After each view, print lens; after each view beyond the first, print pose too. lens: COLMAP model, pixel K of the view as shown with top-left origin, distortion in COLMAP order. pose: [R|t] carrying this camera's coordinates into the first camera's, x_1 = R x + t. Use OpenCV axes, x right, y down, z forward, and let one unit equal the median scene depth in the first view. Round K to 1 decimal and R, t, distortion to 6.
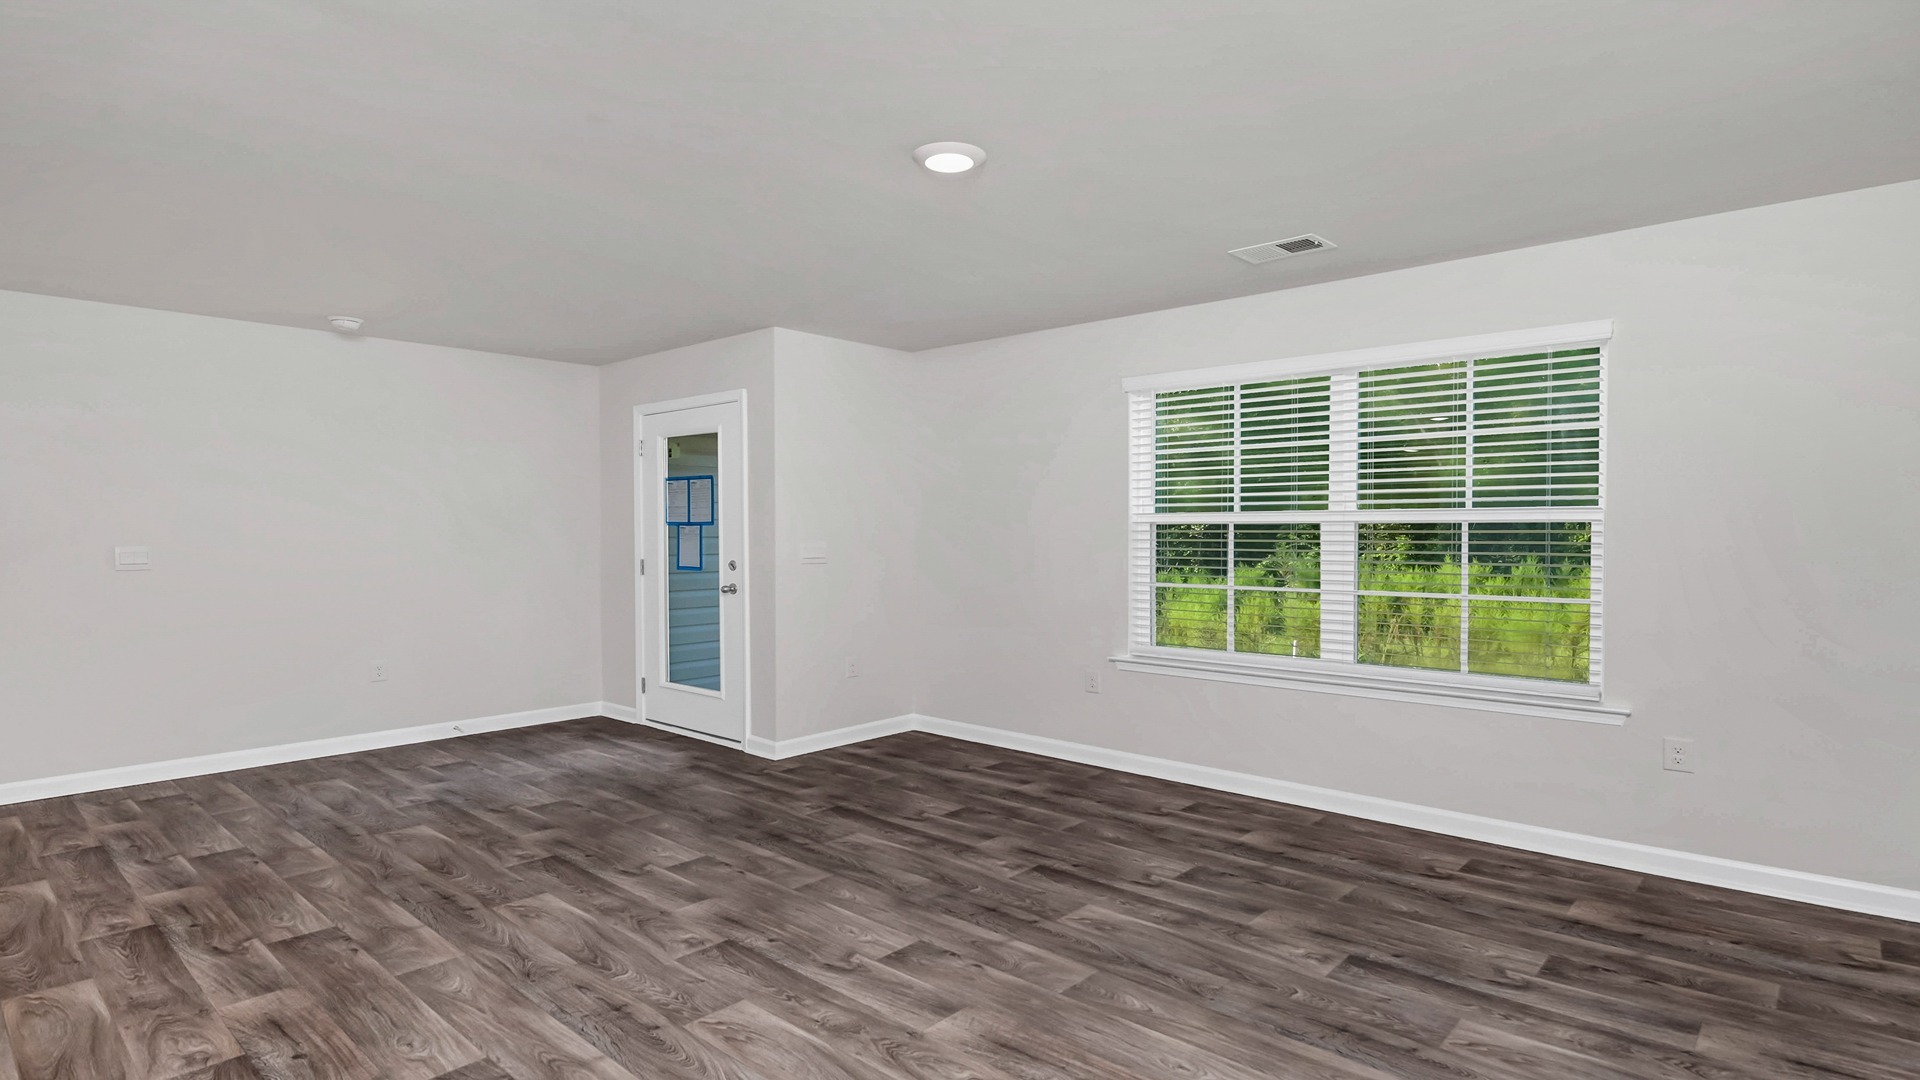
lens RADIAL K [[977.4, 0, 1005.2], [0, 977.4, 535.1], [0, 0, 1]] dist [-0.009696, -0.011223]
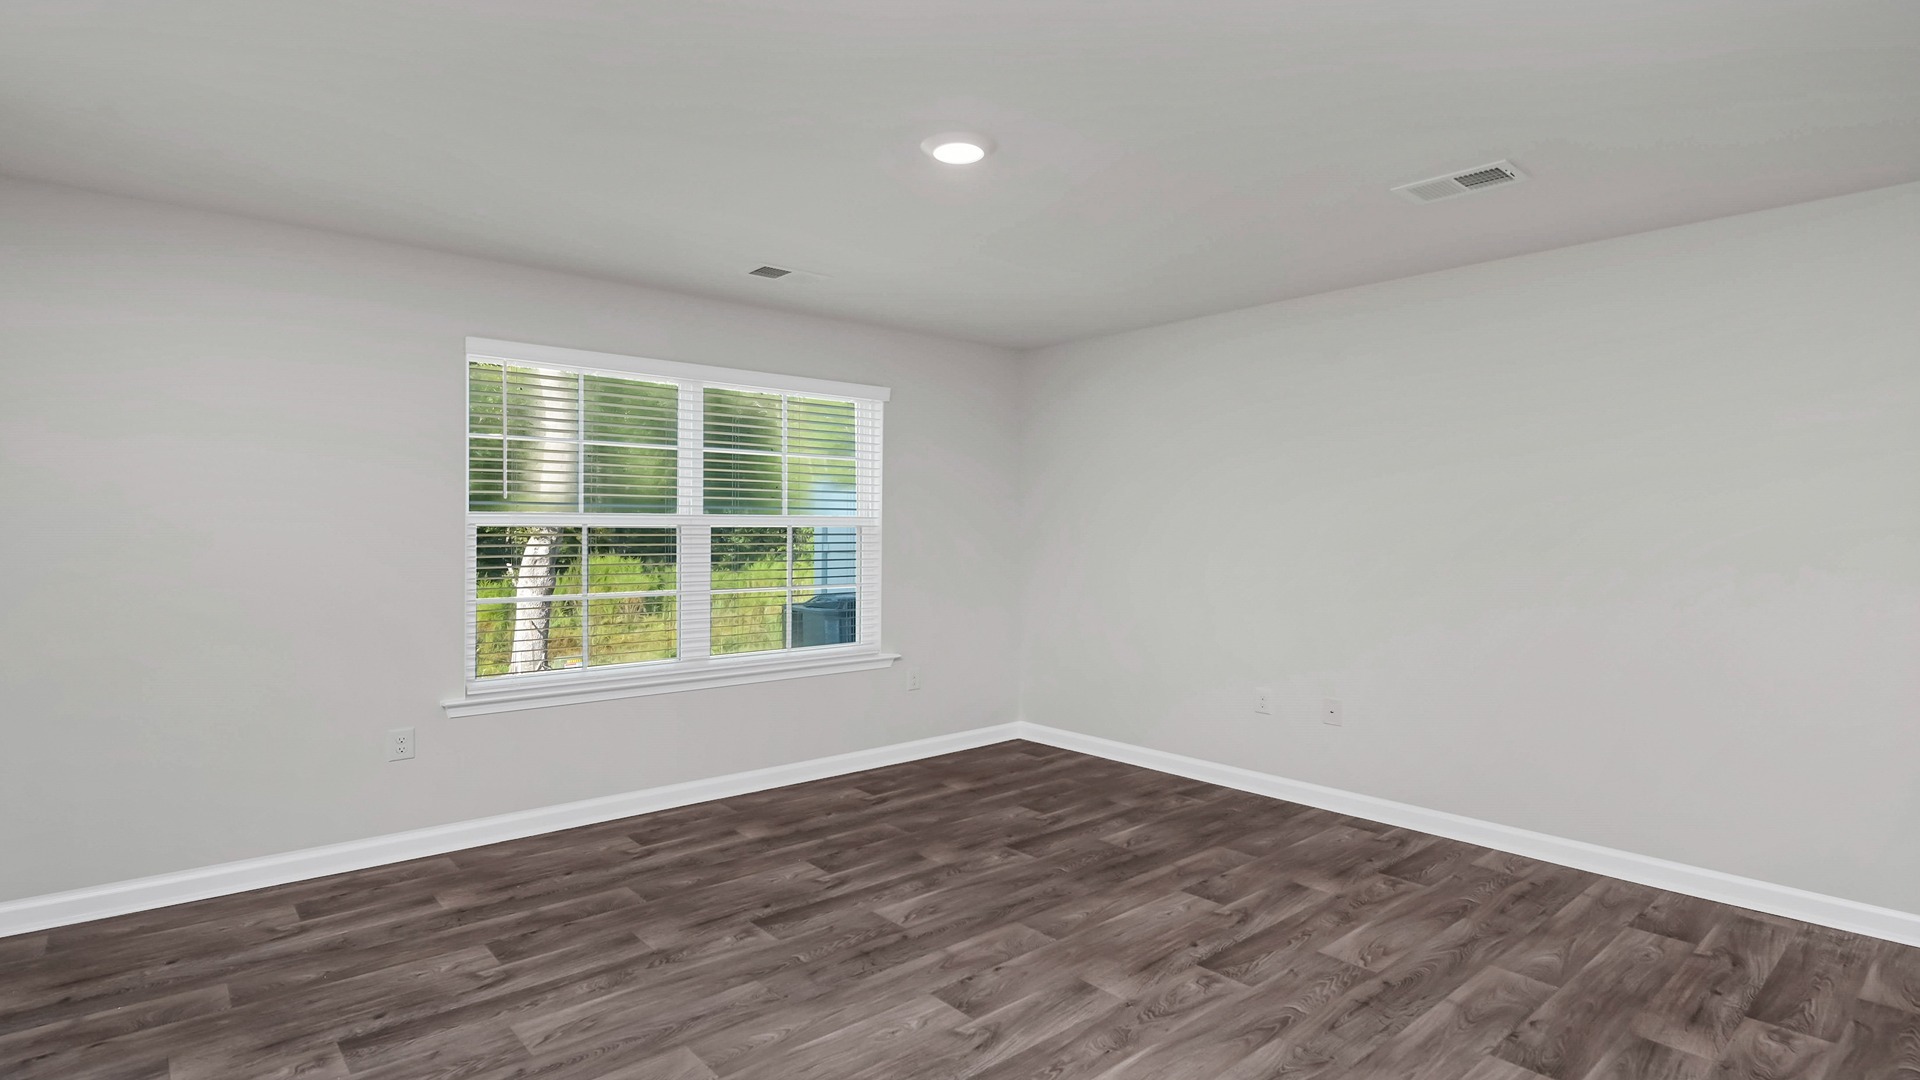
lens RADIAL K [[972.5, 0, 961.9], [0, 972.5, 479.2], [0, 0, 1]] dist [0.001324, -0.013474]
pose [[0.142722, 0.046583, 0.988666, -0.829879], [0.009943, 0.998774, -0.048495, -0.011403], [-0.989713, 0.016751, 0.142084, 0.701269]]
